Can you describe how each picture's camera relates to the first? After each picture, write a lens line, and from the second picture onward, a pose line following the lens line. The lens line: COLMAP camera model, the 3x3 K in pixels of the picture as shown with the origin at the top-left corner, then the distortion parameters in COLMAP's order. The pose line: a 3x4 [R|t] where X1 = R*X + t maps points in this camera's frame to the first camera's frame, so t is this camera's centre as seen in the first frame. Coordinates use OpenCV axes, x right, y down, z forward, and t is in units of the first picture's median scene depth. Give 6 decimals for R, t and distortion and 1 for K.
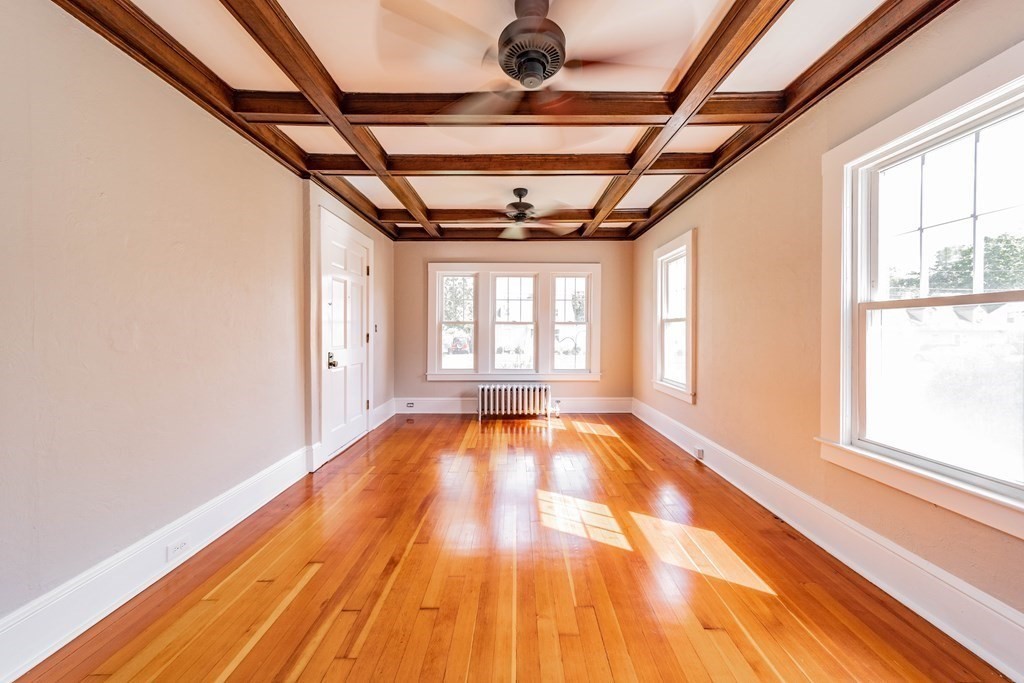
lens RADIAL K [[391.5, 0, 515.8], [0, 391.5, 338.2], [0, 0, 1]] dist [0.008201, 0.000095]
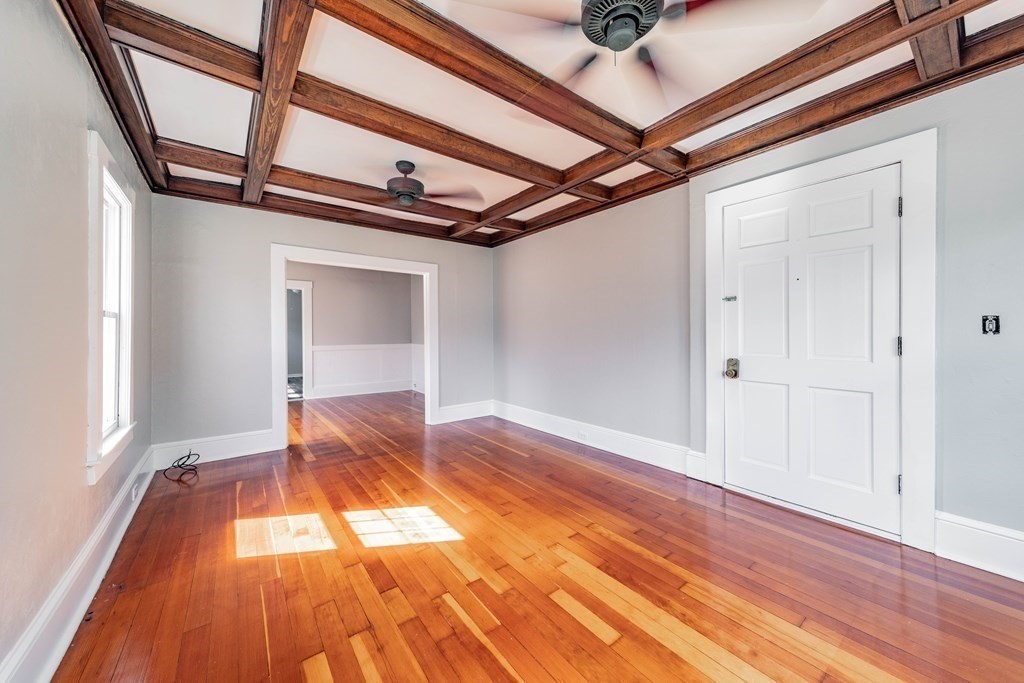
lens RADIAL K [[355.4, 0, 509.2], [0, 355.4, 333.4], [0, 0, 1]] dist [0.005075, -0.000040]
pose [[-0.815237, 0.002093, -0.579123, 0.210357], [-0.011755, 0.999728, 0.020159, -0.015589], [0.579008, 0.023242, -0.814991, 0.897329]]
